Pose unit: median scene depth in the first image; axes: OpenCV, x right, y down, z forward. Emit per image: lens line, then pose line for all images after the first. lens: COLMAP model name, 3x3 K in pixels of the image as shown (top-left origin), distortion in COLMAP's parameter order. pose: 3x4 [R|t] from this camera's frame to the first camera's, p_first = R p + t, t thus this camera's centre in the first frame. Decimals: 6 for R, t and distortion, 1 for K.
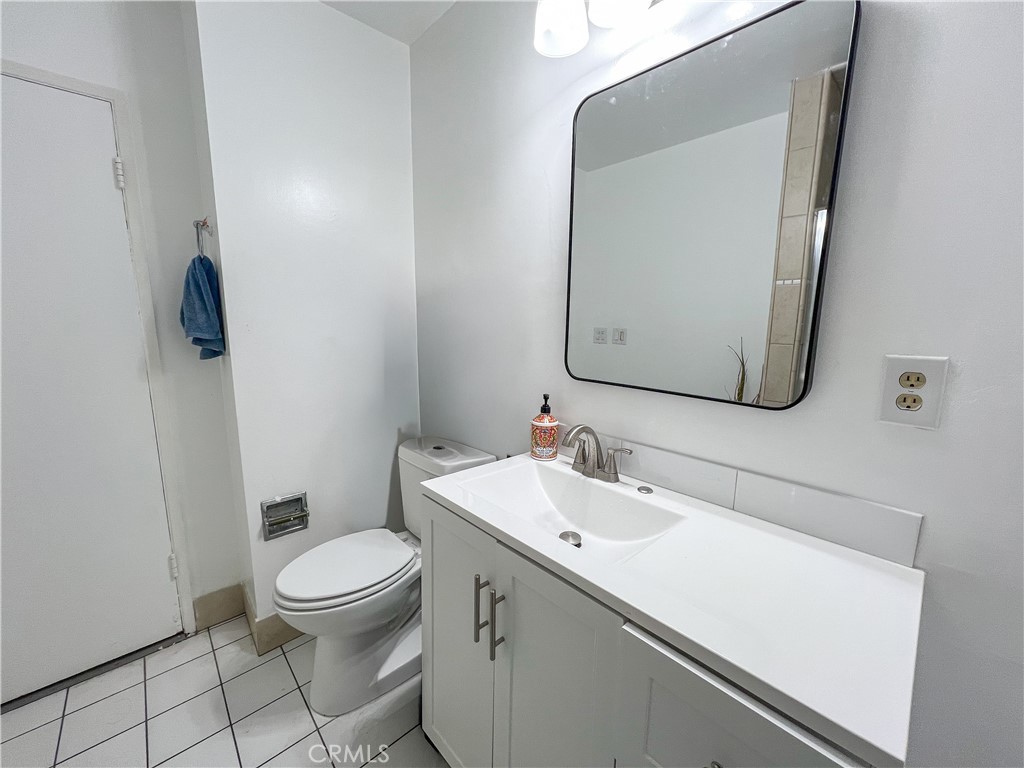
lens RADIAL K [[409.1, 0, 511.9], [0, 409.1, 385.8], [0, 0, 1]] dist [0.000738, 0.000052]
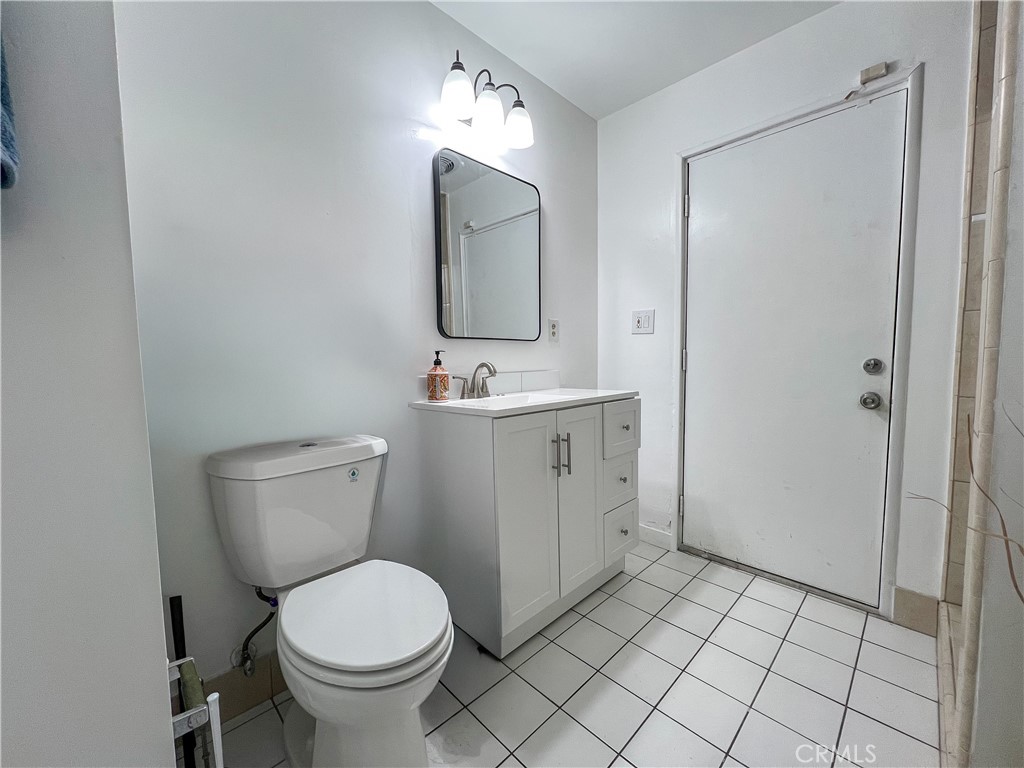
lens RADIAL K [[409.1, 0, 512.9], [0, 409.1, 385.3], [0, 0, 1]] dist [0.000738, 0.000052]
pose [[-0.032252, -0.079879, 0.996283, -1.196261], [0.171307, 0.981609, 0.084248, 0.061615], [-0.984690, 0.173388, -0.017975, 0.821191]]
